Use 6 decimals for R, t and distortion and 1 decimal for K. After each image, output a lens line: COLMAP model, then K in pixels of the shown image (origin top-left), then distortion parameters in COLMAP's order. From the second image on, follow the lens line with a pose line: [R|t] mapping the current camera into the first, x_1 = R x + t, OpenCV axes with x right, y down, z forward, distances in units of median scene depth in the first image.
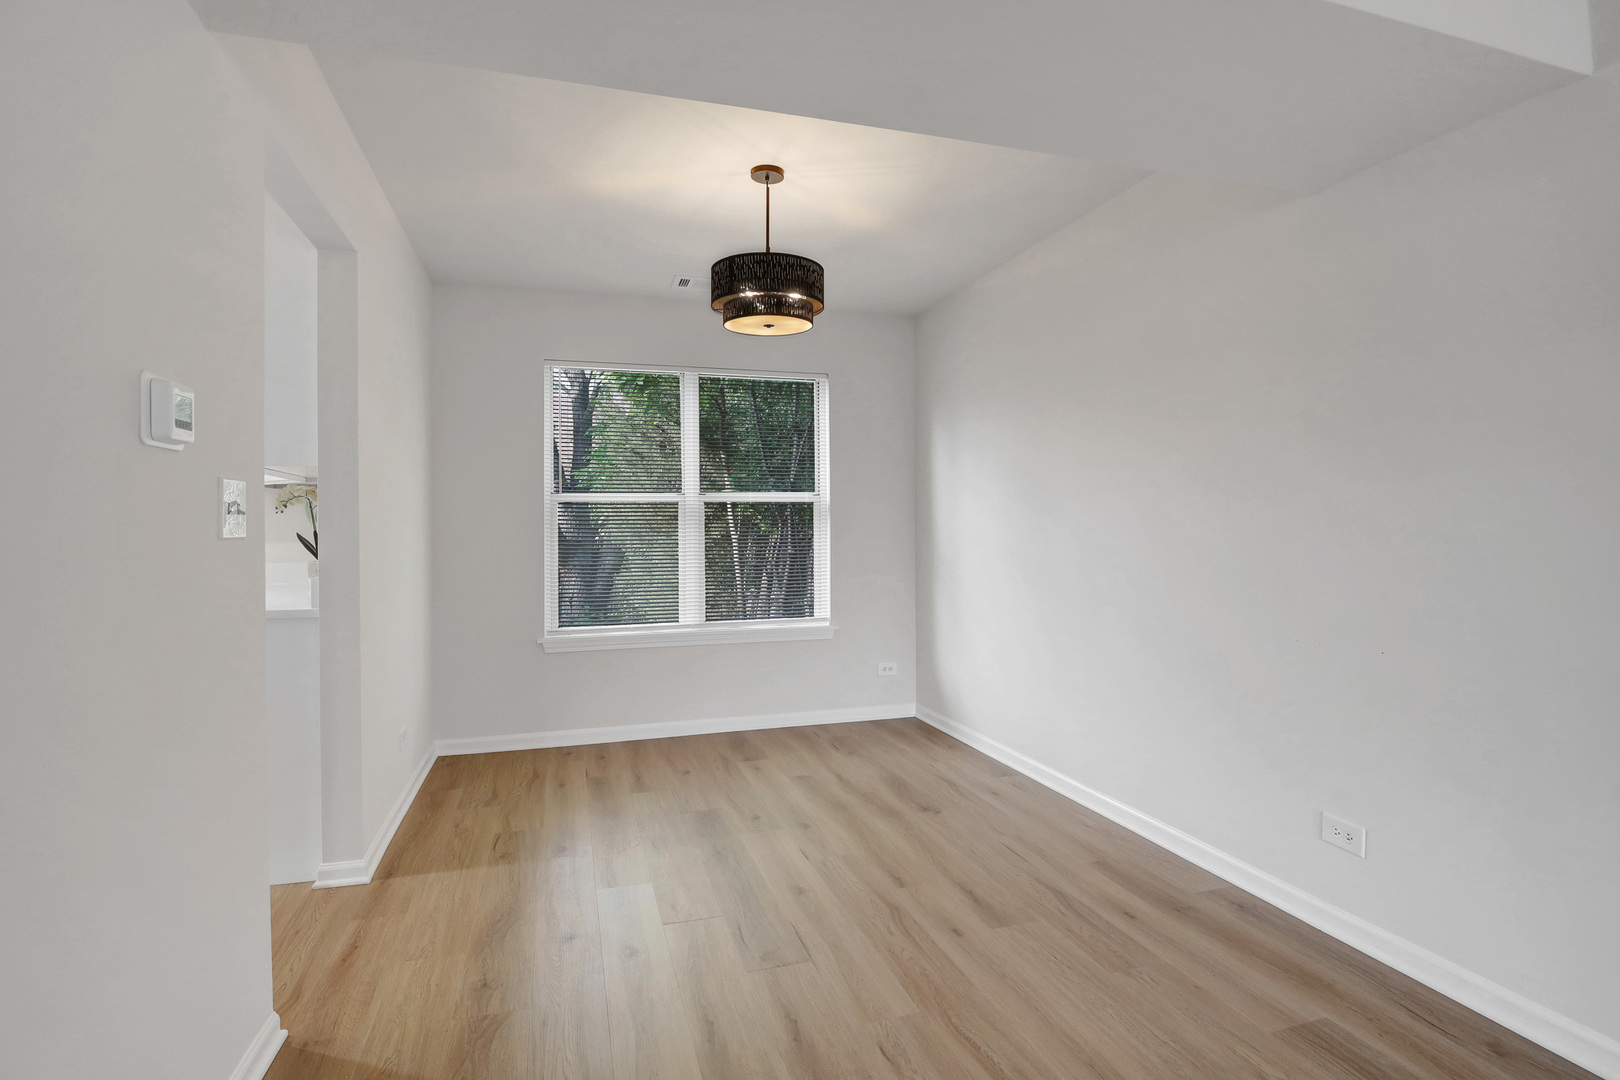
lens RADIAL K [[794.7, 0, 810.0], [0, 794.7, 540.0], [0, 0, 1]] dist [0.001046, -0.000448]
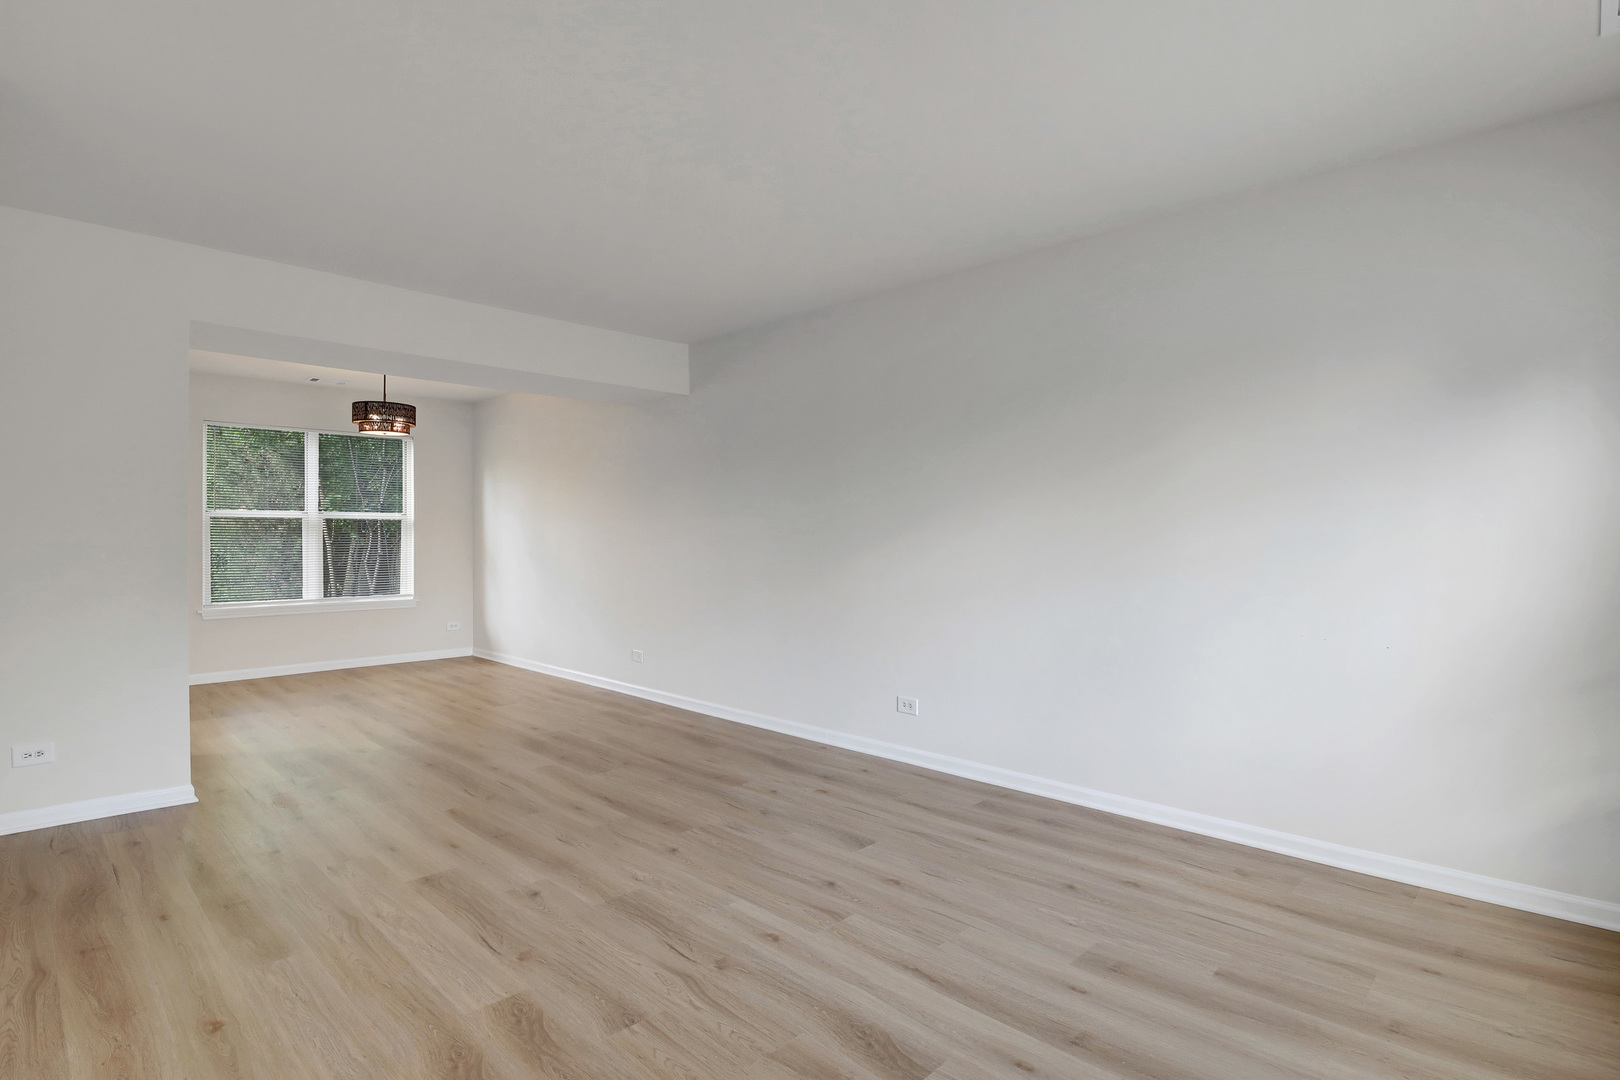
lens RADIAL K [[794.7, 0, 810.0], [0, 794.7, 540.0], [0, 0, 1]] dist [0.001046, -0.000448]
pose [[0.874338, 0.005214, 0.485289, -0.055137], [-0.002731, 0.999979, -0.005824, -0.001529], [-0.485309, 0.003767, 0.874335, -0.792903]]
